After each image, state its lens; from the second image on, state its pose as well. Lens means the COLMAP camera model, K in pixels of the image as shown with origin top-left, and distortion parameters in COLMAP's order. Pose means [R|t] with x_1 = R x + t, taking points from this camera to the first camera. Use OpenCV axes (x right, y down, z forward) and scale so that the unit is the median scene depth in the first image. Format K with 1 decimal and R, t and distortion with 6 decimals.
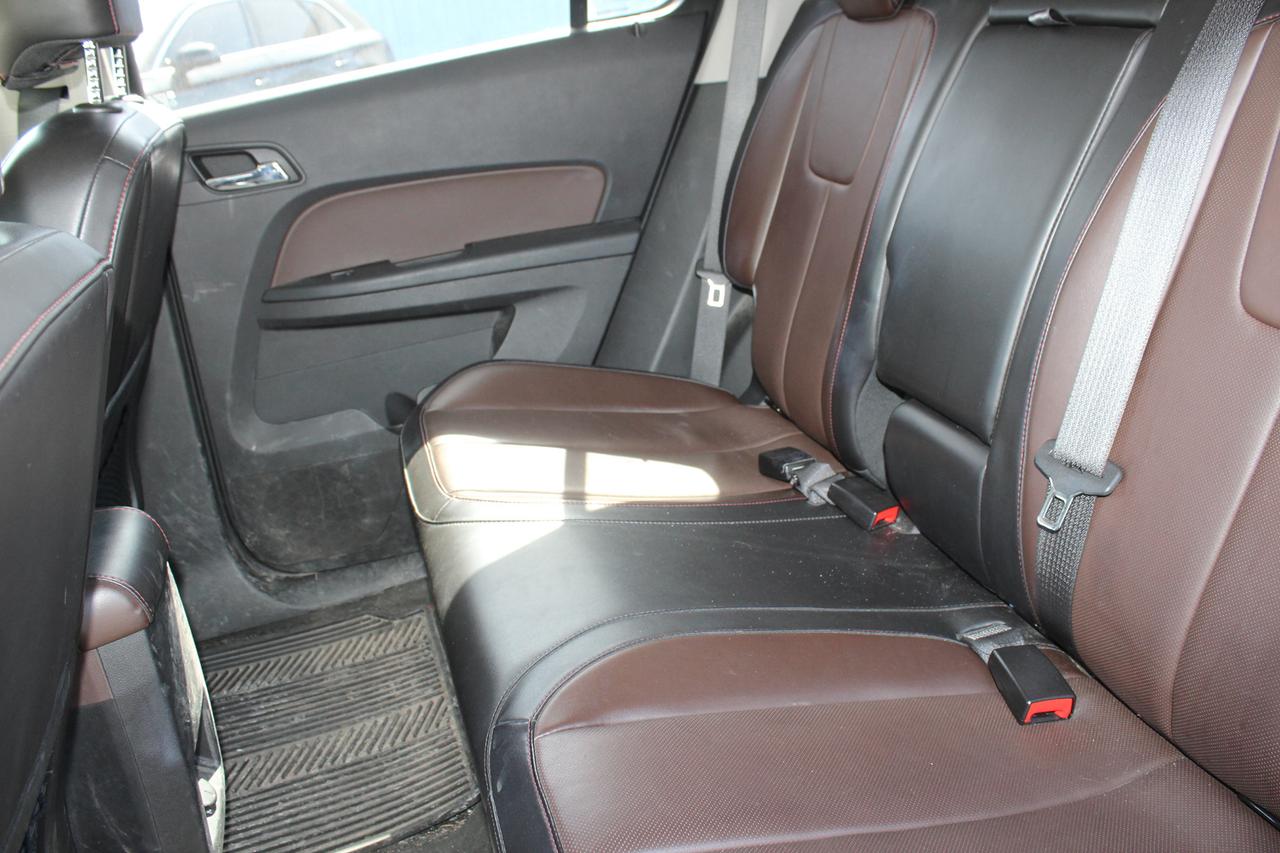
lens RADIAL K [[1052.2, 0, 640.0], [0, 1052.2, 426.5], [0, 0, 1]] dist [-0.157206, 0.141874]
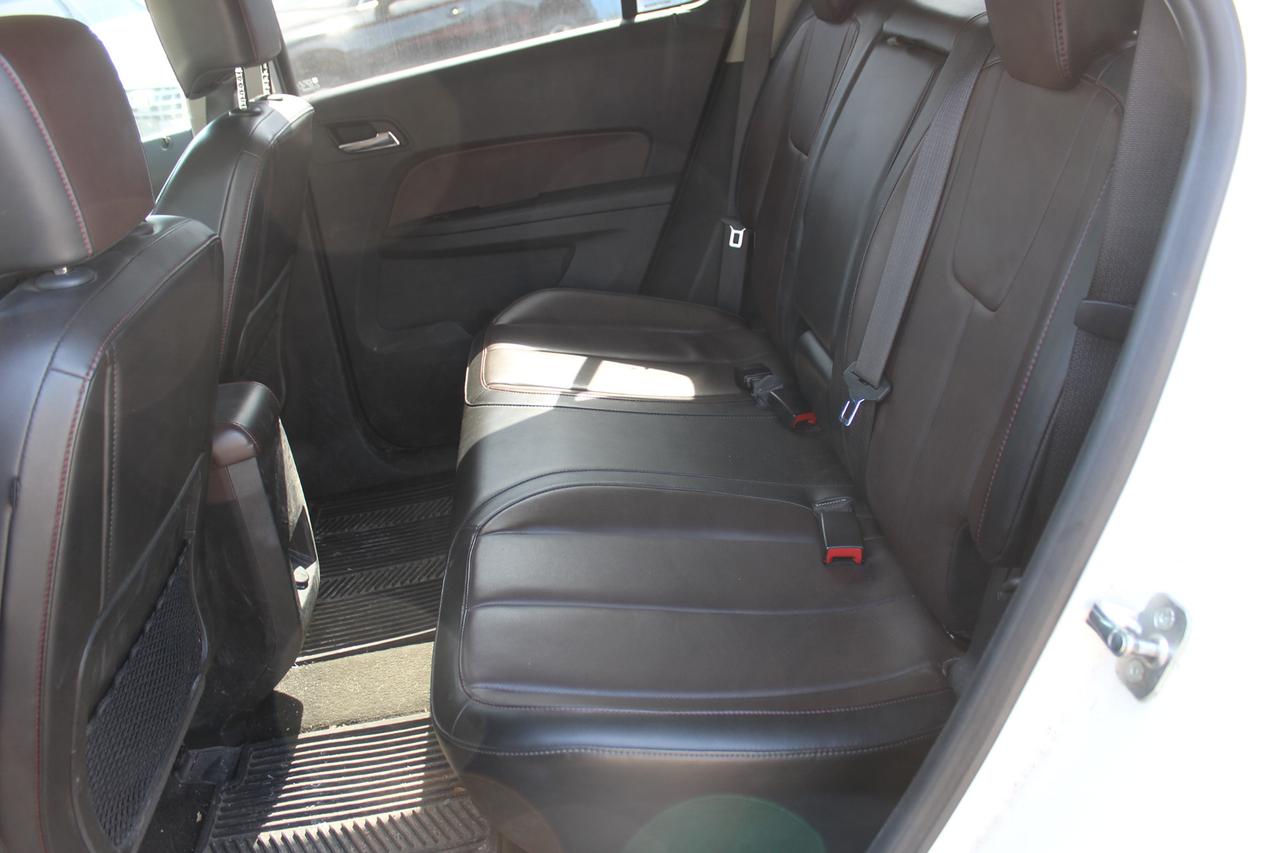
lens RADIAL K [[1052.2, 0, 640.0], [0, 1052.2, 426.5], [0, 0, 1]] dist [-0.157206, 0.141874]
pose [[0.981111, 0.053053, -0.186028, 0.238098], [-0.038453, 0.995953, 0.081230, -0.001593], [0.189584, -0.072542, 0.979181, -0.274907]]
